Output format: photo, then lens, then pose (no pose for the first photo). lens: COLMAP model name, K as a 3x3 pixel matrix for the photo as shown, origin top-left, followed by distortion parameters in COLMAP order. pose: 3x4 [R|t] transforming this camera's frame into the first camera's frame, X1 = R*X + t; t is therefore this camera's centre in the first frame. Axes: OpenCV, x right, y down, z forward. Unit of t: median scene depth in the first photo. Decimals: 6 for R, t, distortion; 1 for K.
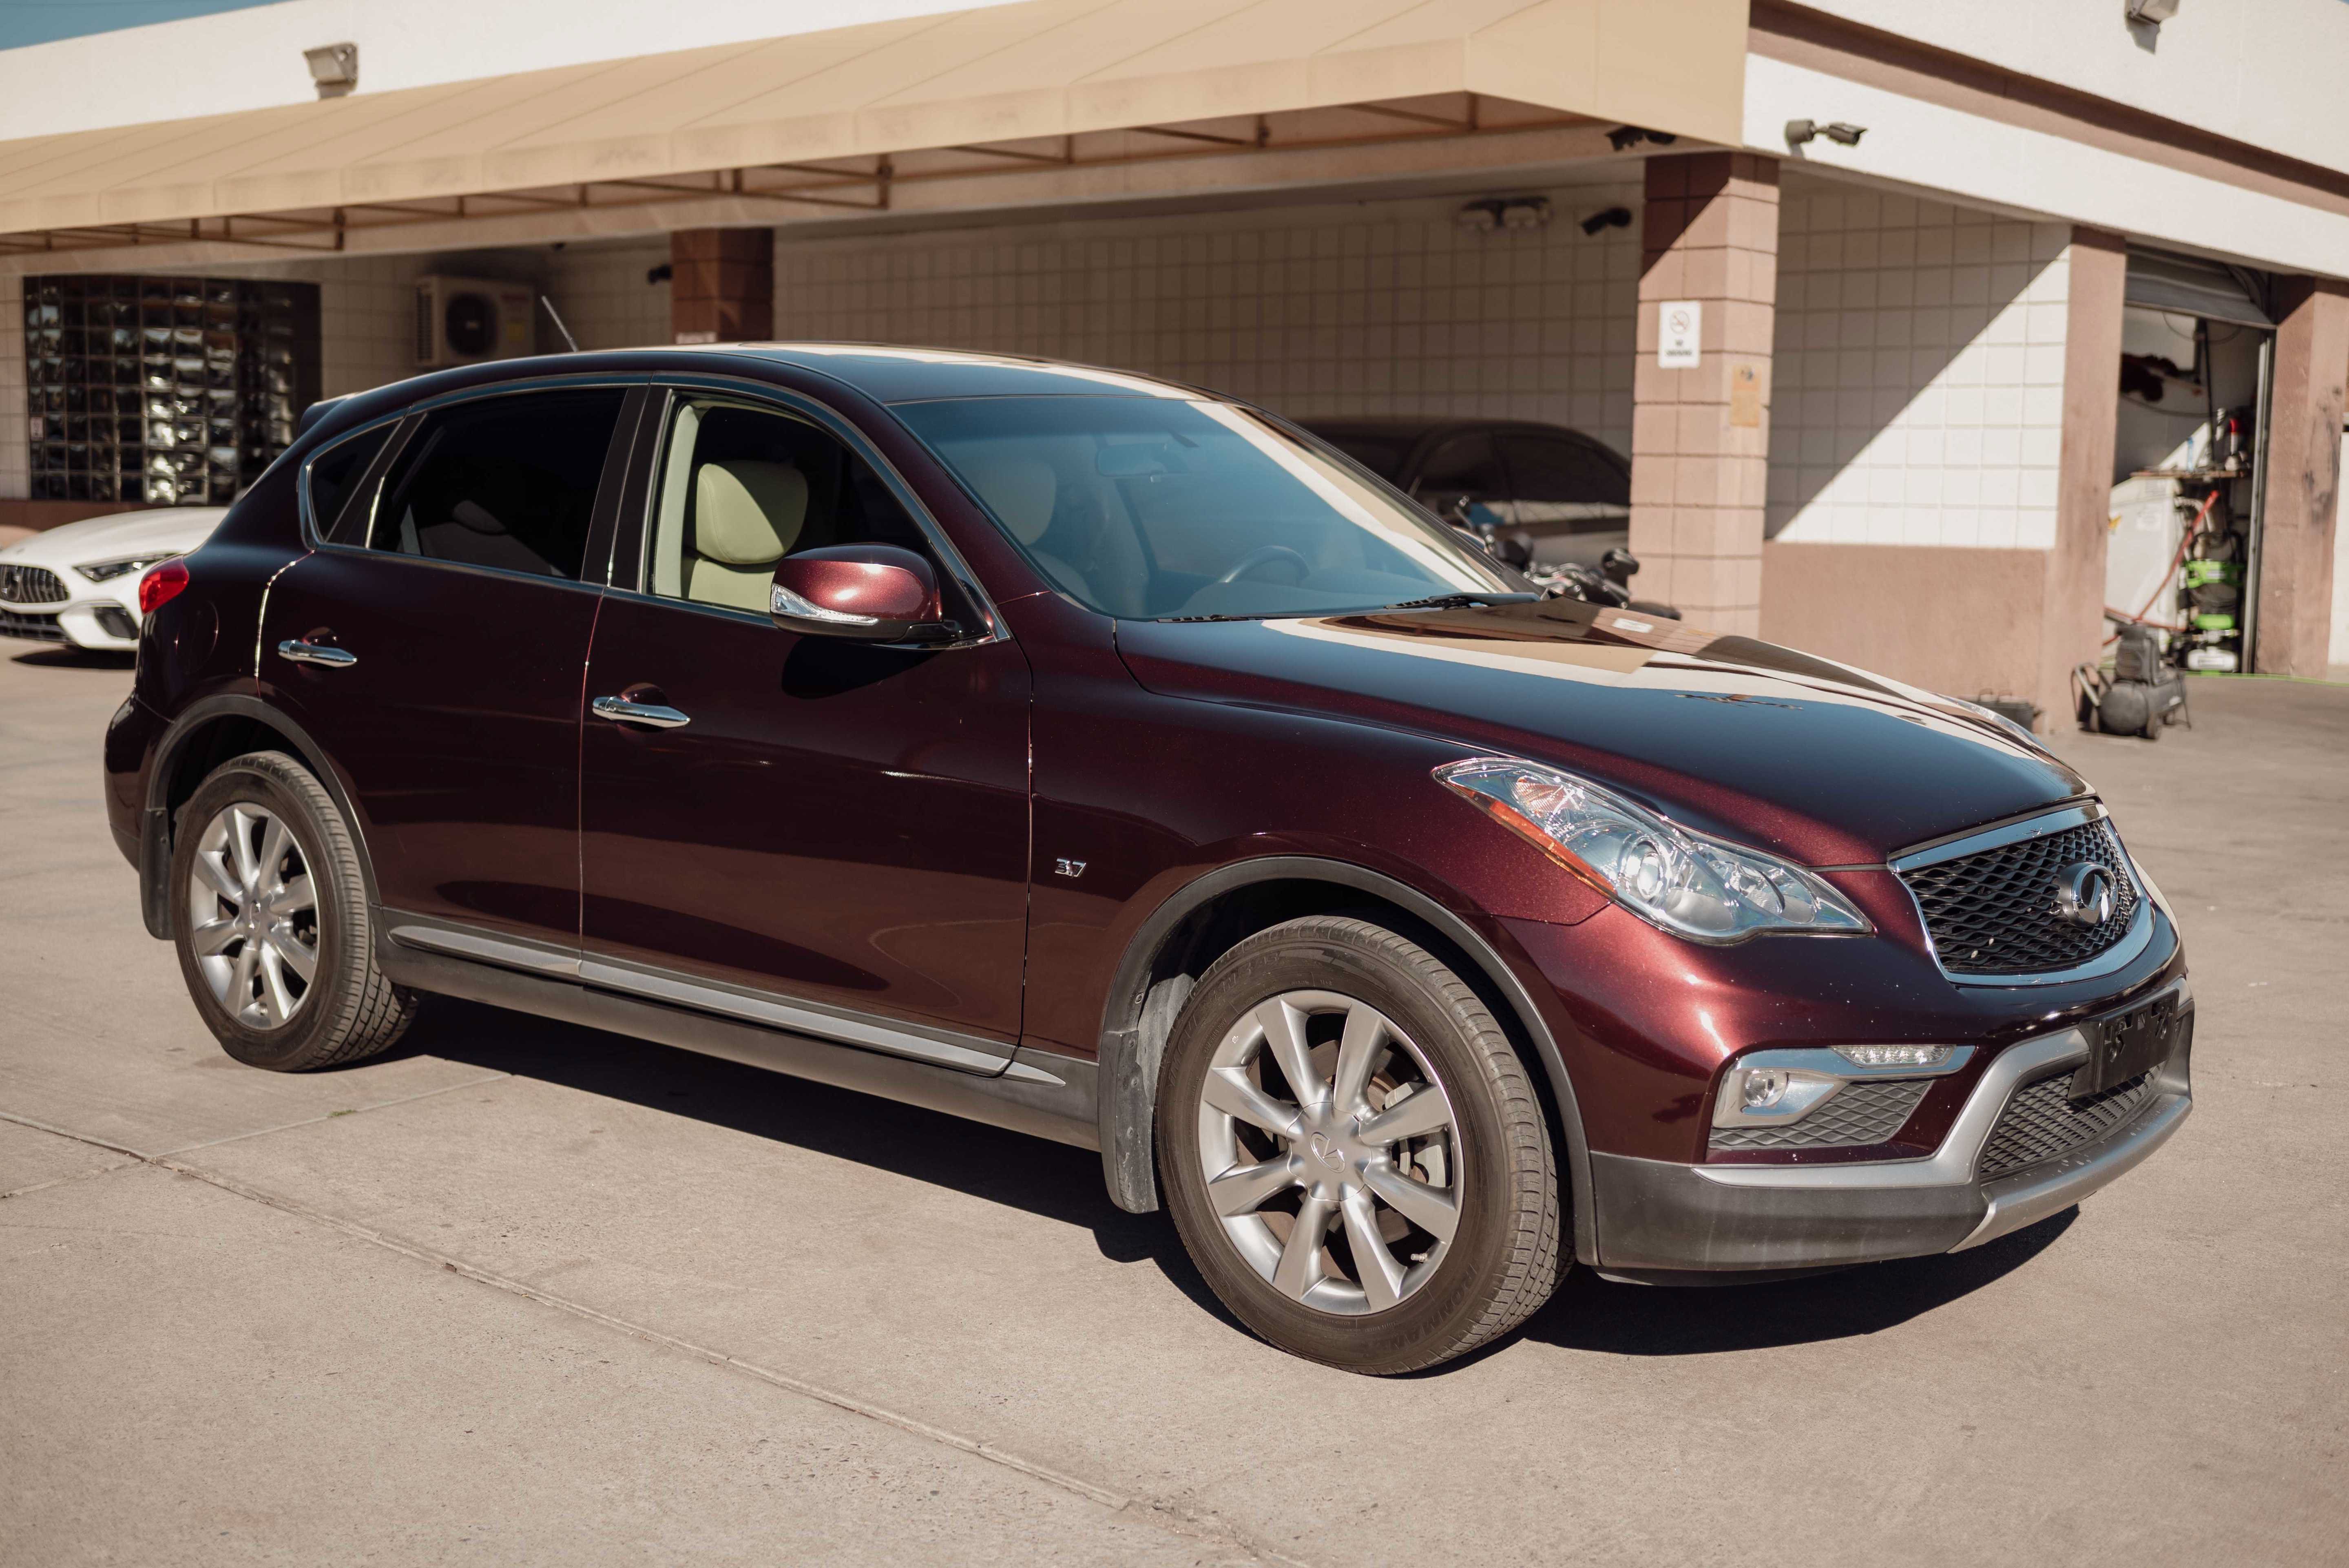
lens RADIAL K [[2677.4, 0, 1176.9], [0, 2677.4, 802.2], [0, 0, 1]] dist [0.001286, 0.041690]
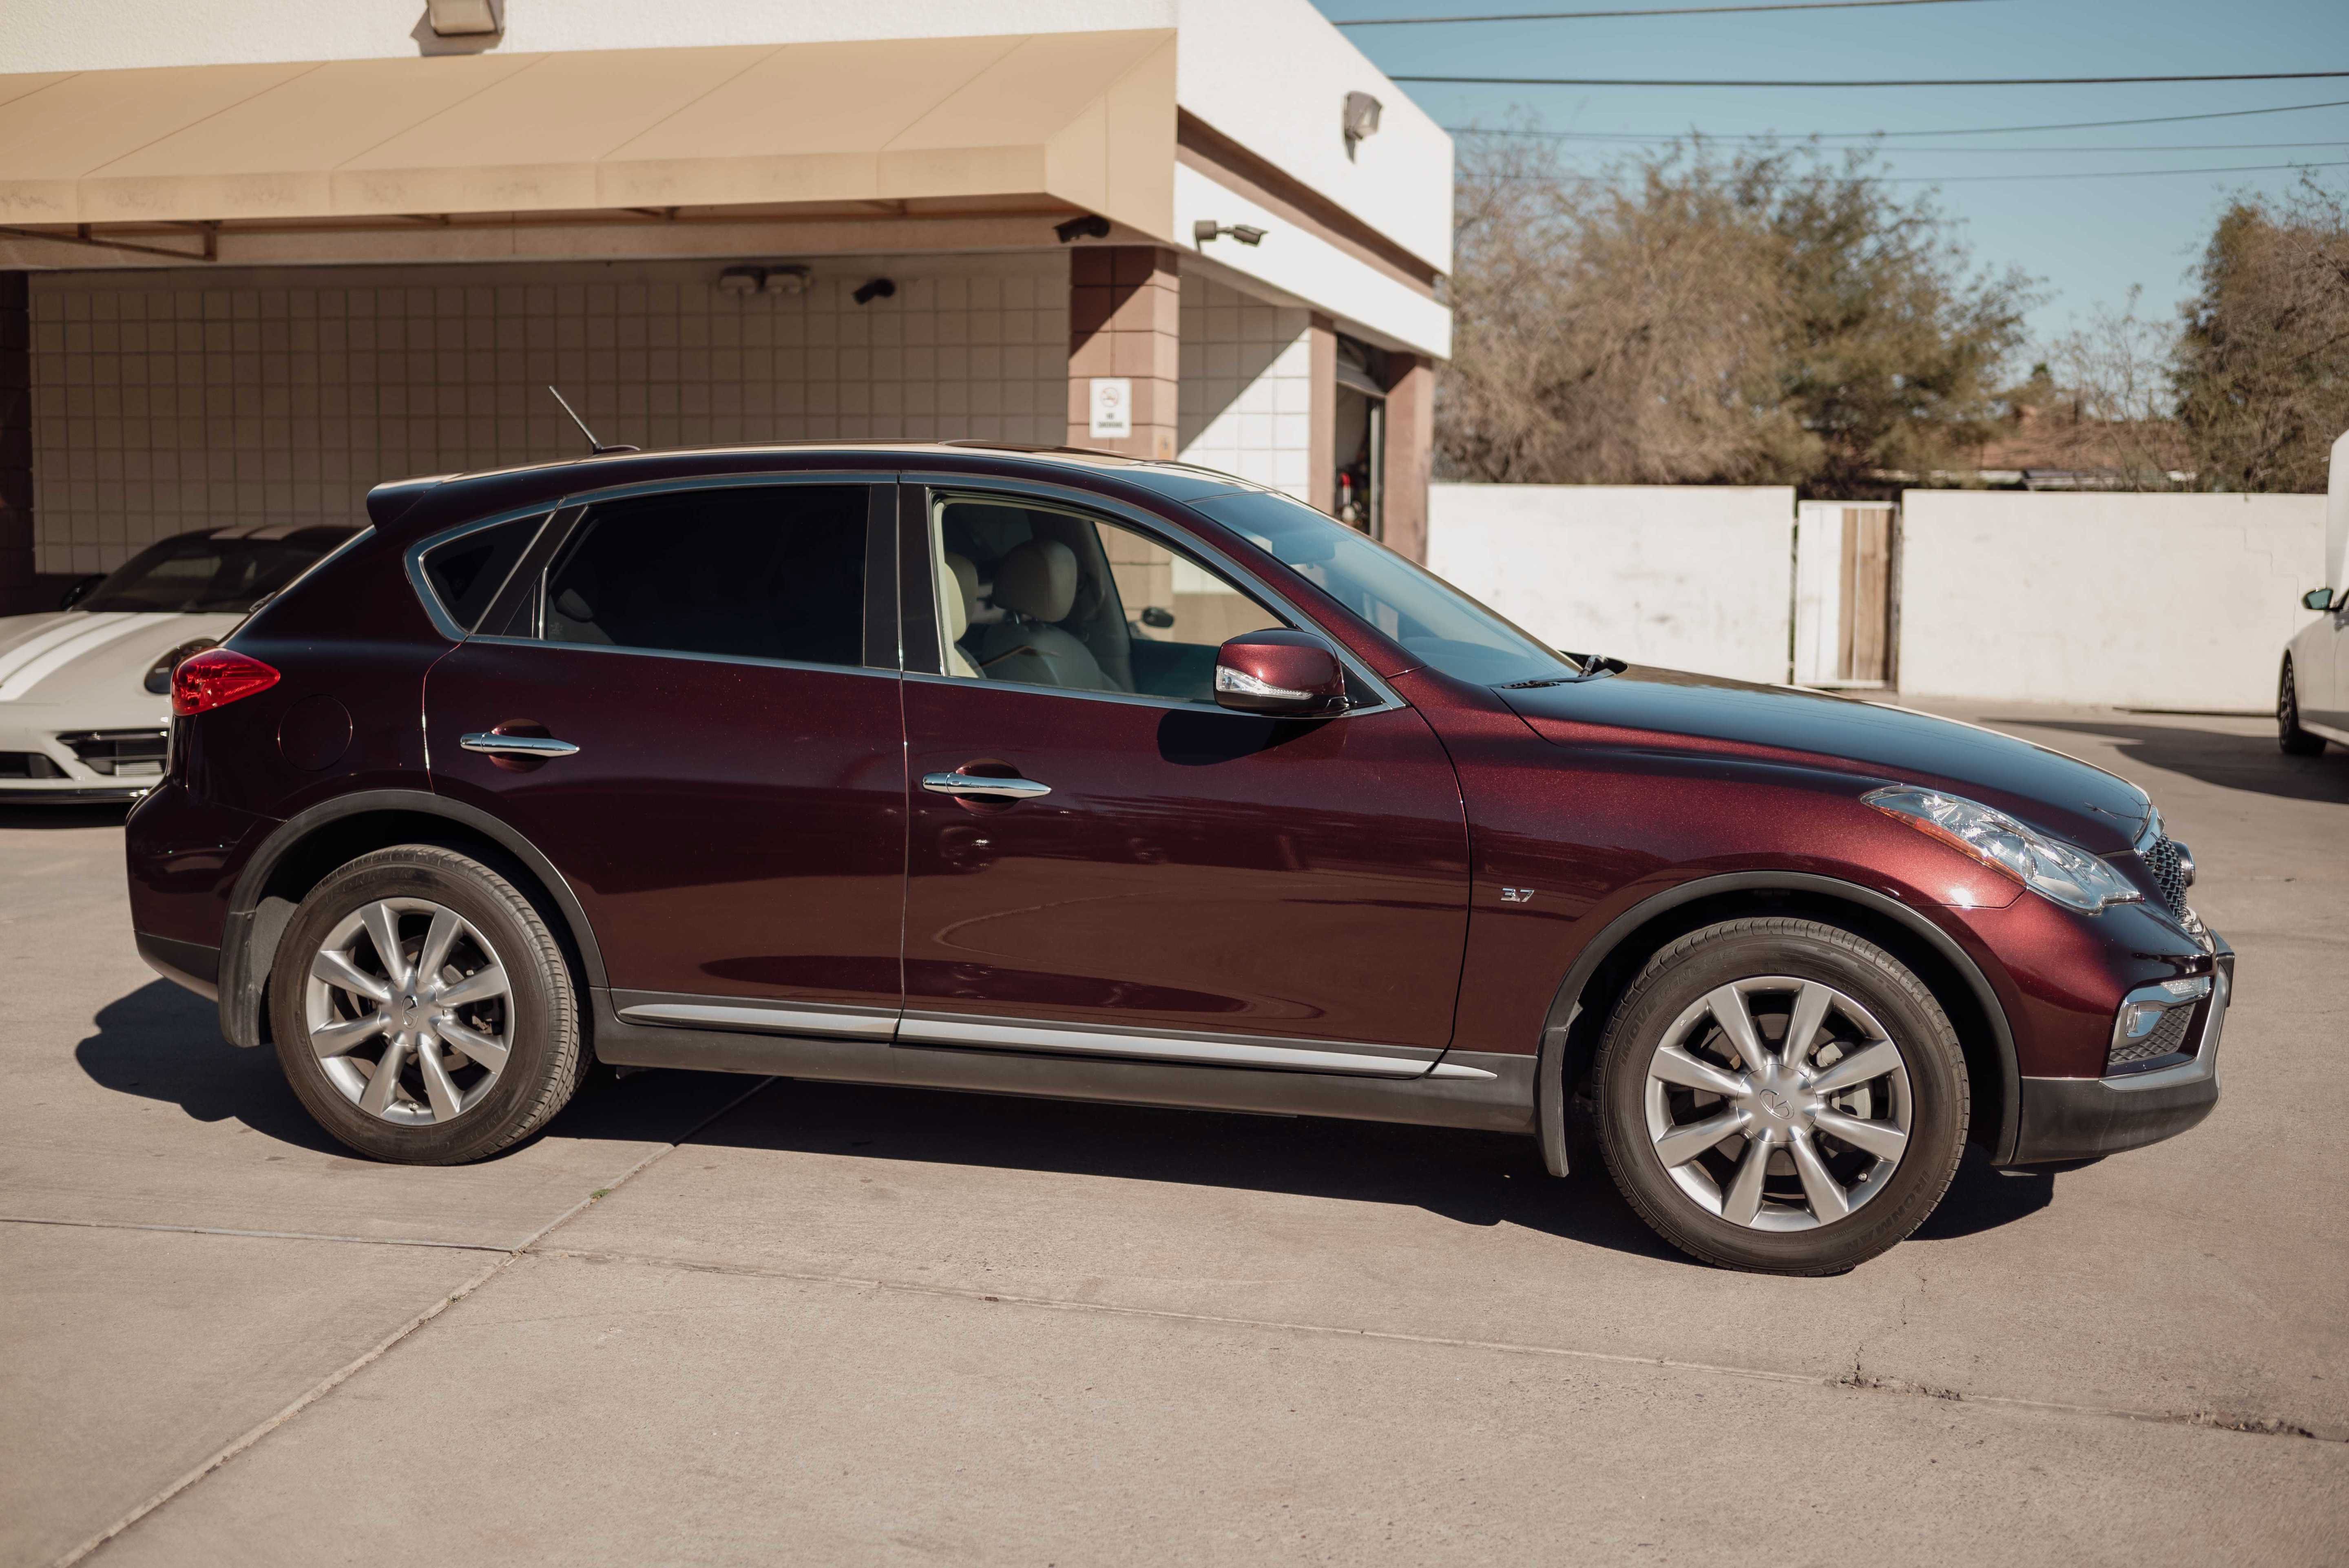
lens RADIAL K [[2675.4, 0, 1174.5], [0, 2675.4, 784.0], [0, 0, 1]] dist [0.003309, 0.054835]
pose [[0.906180, -0.048369, 0.420118, -0.262202], [0.056820, 0.998355, -0.007616, -0.009491], [-0.419059, 0.030773, 0.907438, -0.010890]]
